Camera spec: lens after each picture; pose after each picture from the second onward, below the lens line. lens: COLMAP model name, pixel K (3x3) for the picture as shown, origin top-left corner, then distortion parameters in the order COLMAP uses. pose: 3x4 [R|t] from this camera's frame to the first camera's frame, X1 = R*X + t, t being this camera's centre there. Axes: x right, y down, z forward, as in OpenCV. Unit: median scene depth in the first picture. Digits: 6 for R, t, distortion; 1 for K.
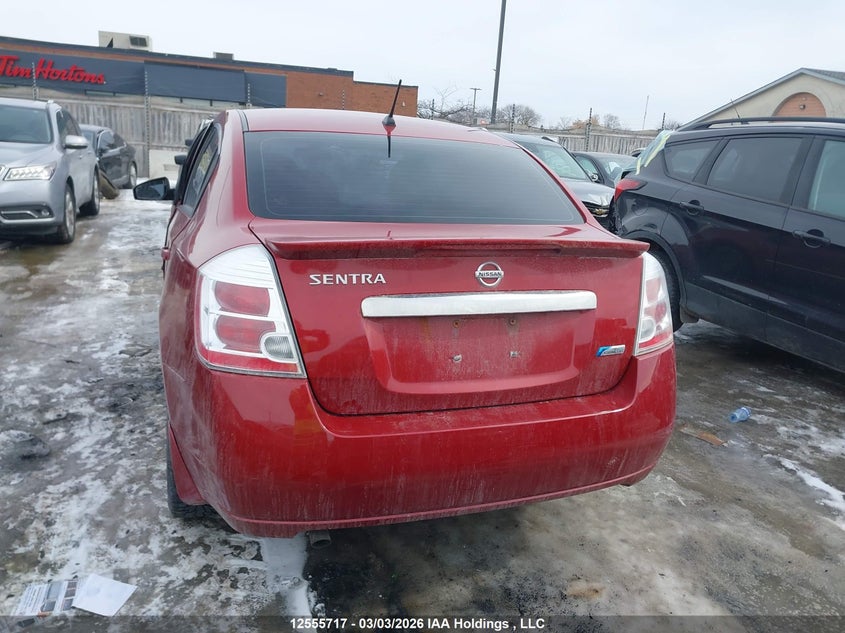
lens RADIAL K [[652.1, 0, 439.7], [0, 652.1, 317.8], [0, 0, 1]] dist [0.056871, -0.083917]
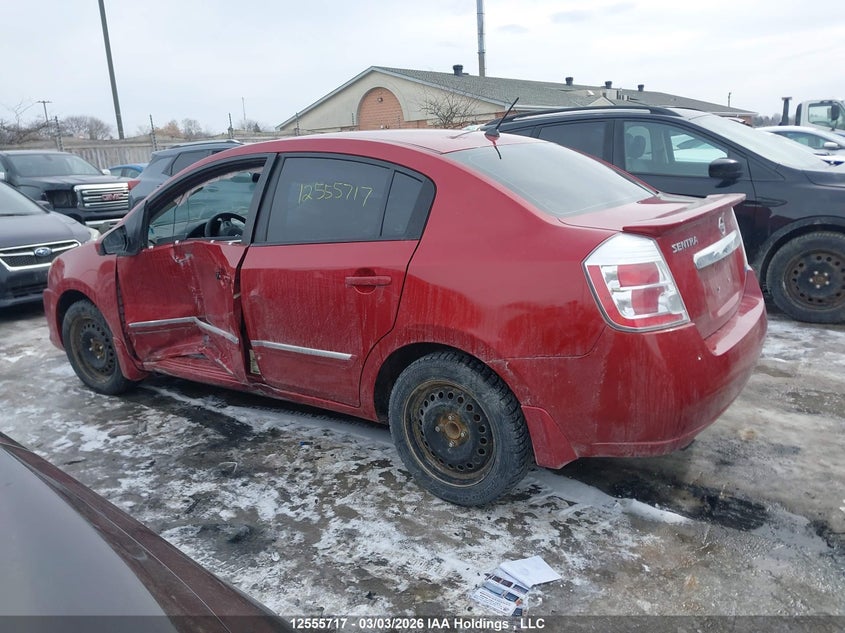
lens RADIAL K [[652.1, 0, 439.7], [0, 652.1, 317.8], [0, 0, 1]] dist [0.056871, -0.083917]
pose [[0.818380, -0.235212, 0.524337, -0.911716], [0.236358, 0.969424, 0.065969, -0.085360], [-0.523822, 0.069943, 0.848951, 0.085121]]
